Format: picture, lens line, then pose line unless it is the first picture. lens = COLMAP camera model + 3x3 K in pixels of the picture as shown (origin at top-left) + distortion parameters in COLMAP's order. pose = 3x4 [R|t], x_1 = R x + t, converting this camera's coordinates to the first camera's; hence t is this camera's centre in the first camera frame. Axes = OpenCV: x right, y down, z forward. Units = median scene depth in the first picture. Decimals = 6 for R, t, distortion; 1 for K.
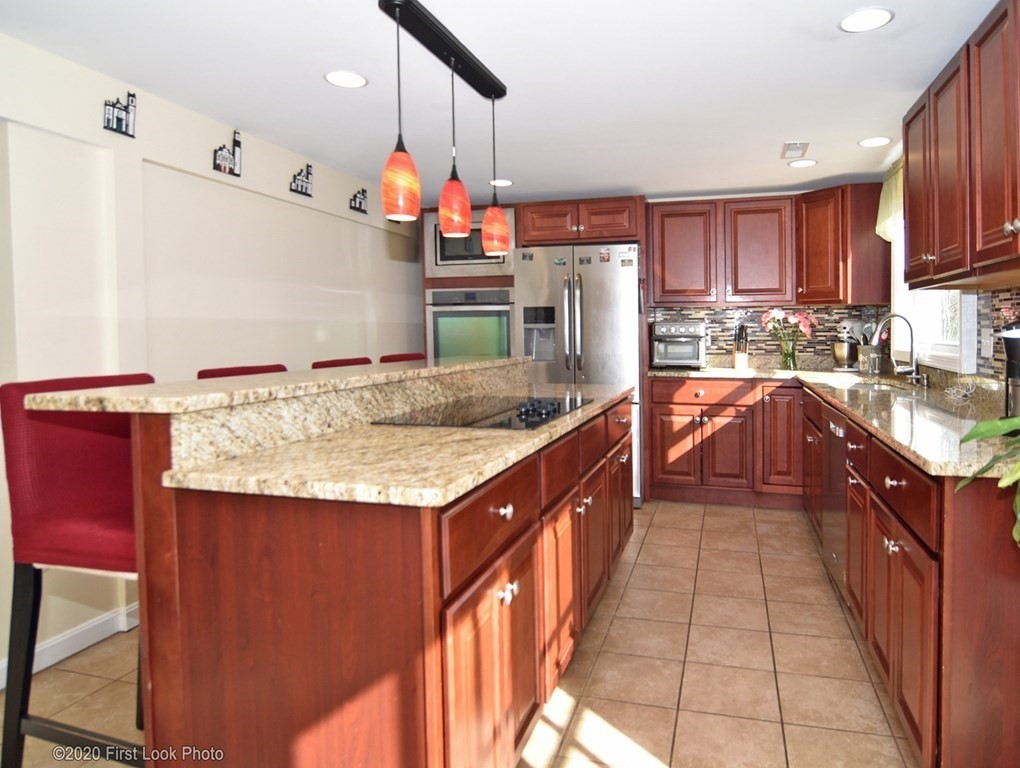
lens RADIAL K [[748.0, 0, 509.6], [0, 748.0, 355.9], [0, 0, 1]] dist [-0.003034, -0.001915]
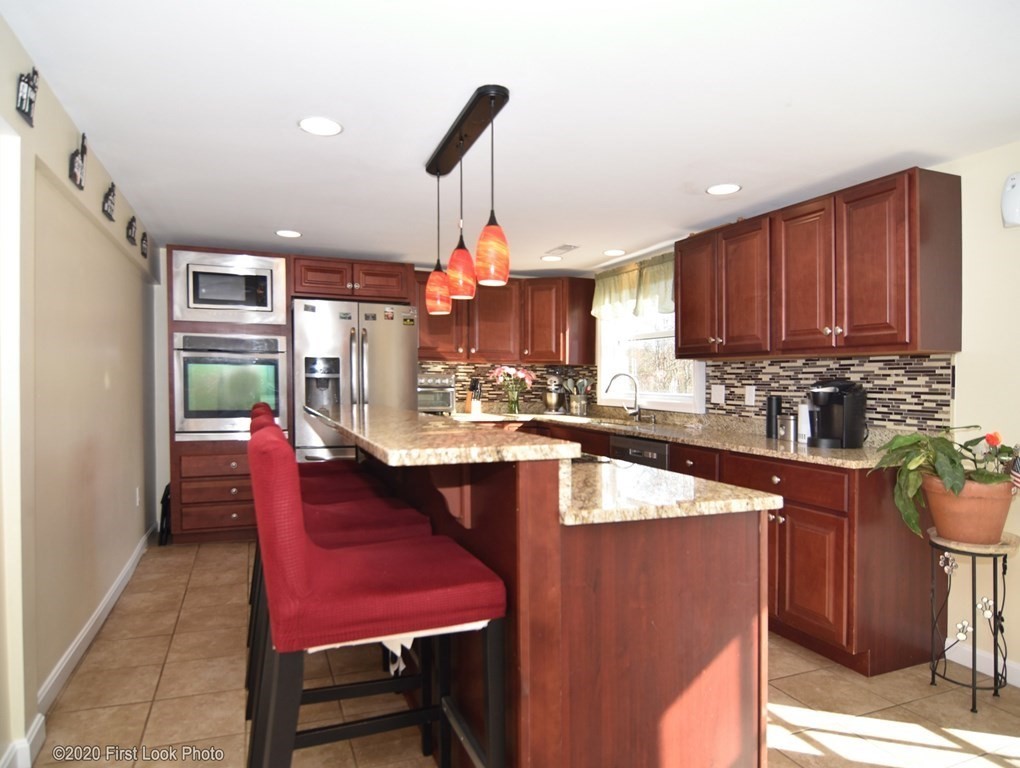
lens RADIAL K [[705.2, 0, 510.0], [0, 705.2, 384.0], [0, 0, 1]] dist [-0.006236, -0.001095]
pose [[0.756616, 0.011371, 0.653761, -0.631727], [0.005990, 0.999686, -0.024320, -0.004626], [-0.653832, 0.022317, 0.756311, 0.136947]]
